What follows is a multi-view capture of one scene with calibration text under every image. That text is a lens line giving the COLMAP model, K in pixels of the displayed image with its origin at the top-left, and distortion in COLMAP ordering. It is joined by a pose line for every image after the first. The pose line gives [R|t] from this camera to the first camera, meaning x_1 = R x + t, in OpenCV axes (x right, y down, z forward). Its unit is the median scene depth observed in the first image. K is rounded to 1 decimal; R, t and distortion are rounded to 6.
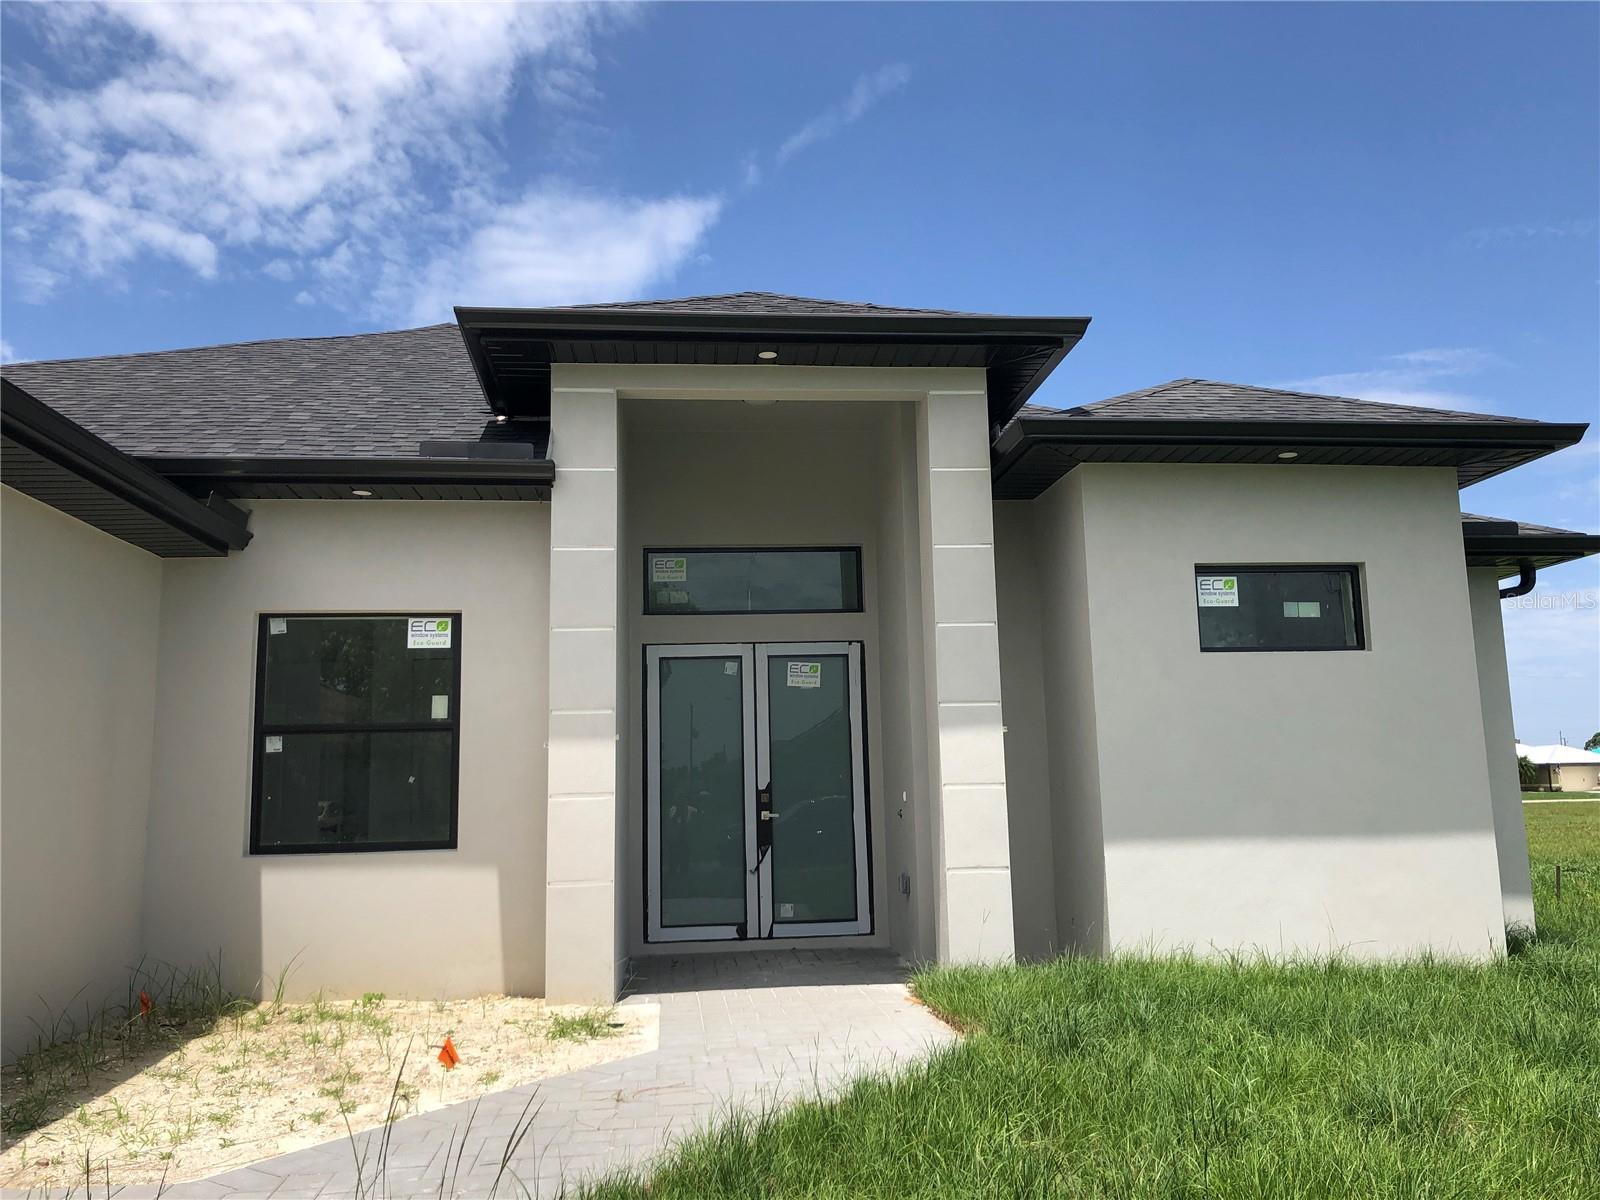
lens RADIAL K [[1312.3, 0, 830.1], [0, 1312.3, 577.1], [0, 0, 1]] dist [0.029308, -0.029005]
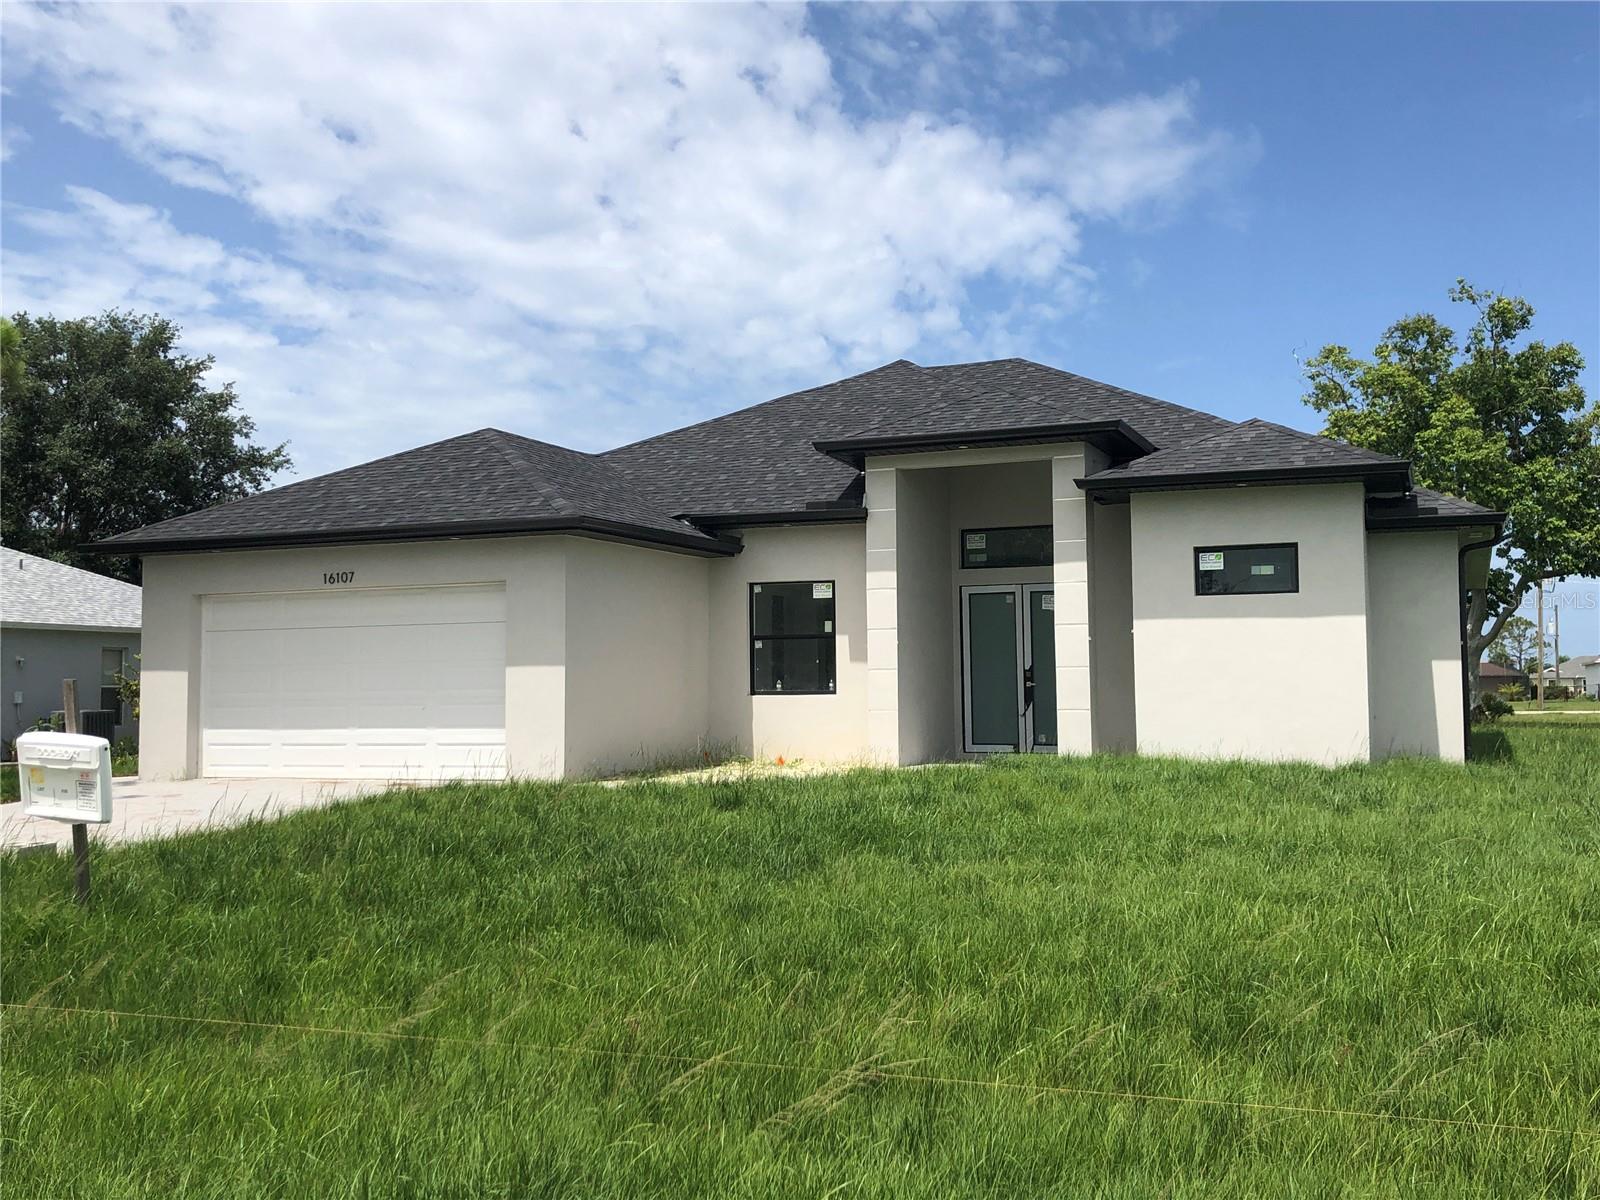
lens RADIAL K [[1616.0, 0, 860.4], [0, 1616.0, 610.0], [0, 0, 1]] dist [0.045325, 0.000000]
pose [[0.889340, -0.007301, -0.457189, 0.871357], [0.063060, 0.992276, 0.106822, -0.187167], [0.452878, -0.123831, 0.882931, -1.157498]]
